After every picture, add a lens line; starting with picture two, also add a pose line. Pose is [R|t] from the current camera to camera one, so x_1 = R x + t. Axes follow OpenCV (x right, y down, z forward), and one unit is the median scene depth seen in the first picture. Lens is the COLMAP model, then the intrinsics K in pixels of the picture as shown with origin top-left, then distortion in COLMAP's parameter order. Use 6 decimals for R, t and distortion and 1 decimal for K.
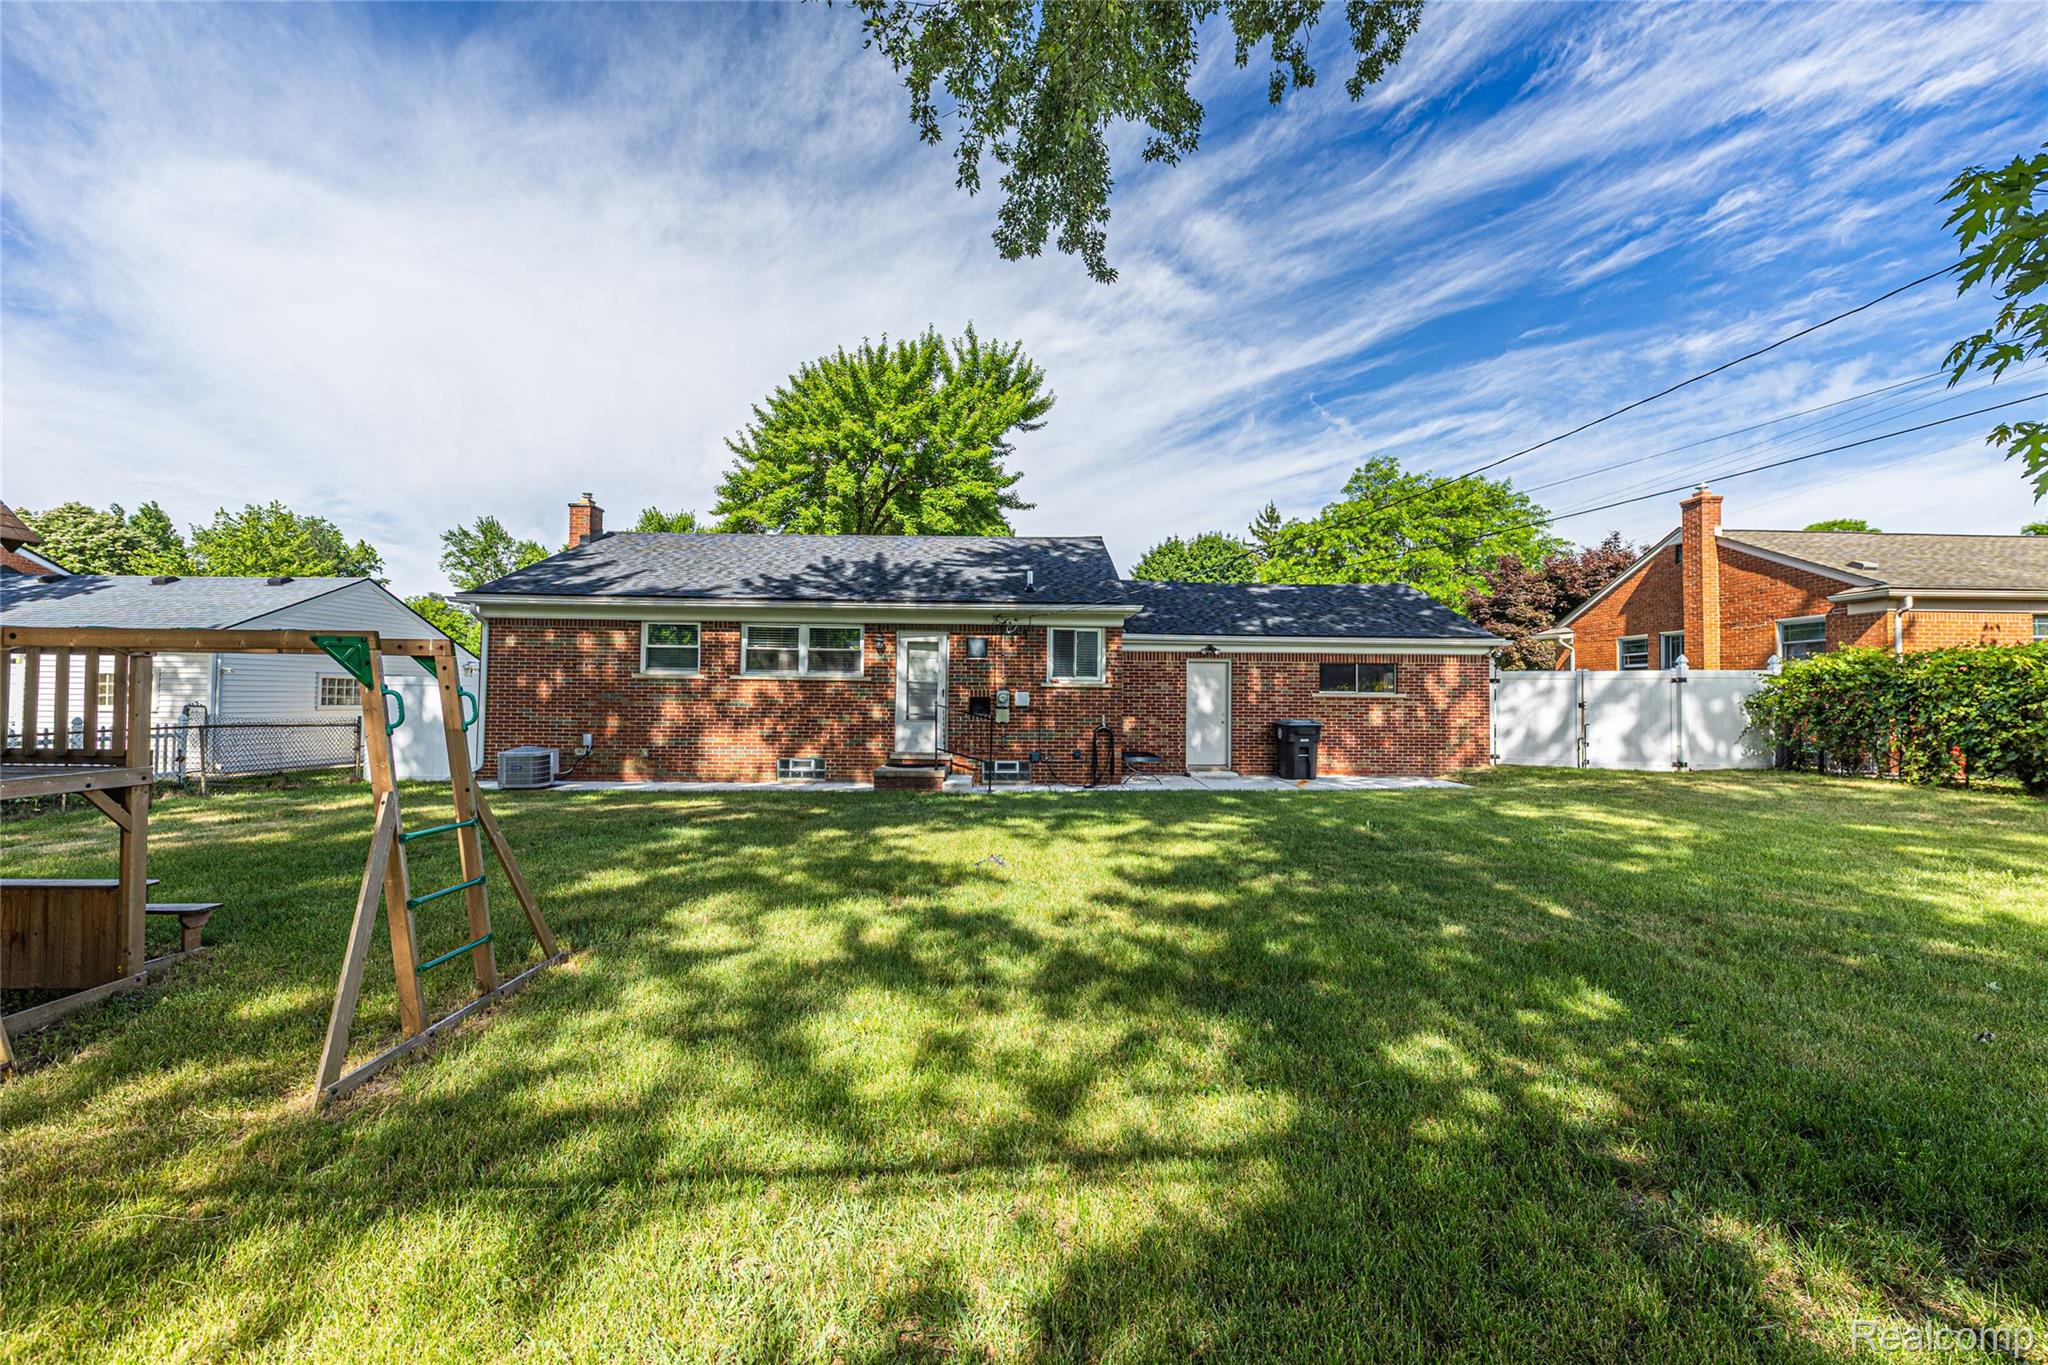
lens RADIAL K [[829.5, 0, 1017.7], [0, 829.5, 712.8], [0, 0, 1]] dist [0.004719, 0.000022]
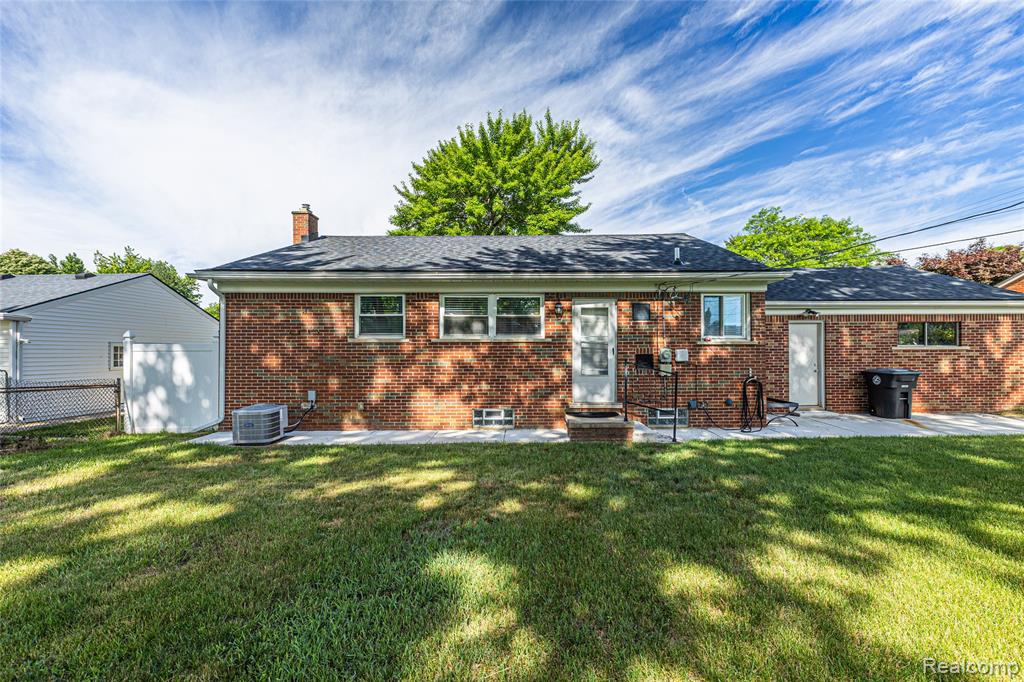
lens RADIAL K [[429.5, 0, 529.1], [0, 429.5, 377.8], [0, 0, 1]] dist [0.004262, -0.000168]
pose [[0.999875, -0.014585, -0.006073, -0.058878], [0.014829, 0.998989, 0.042428, -0.004185], [0.005448, -0.042513, 0.999081, 0.112822]]
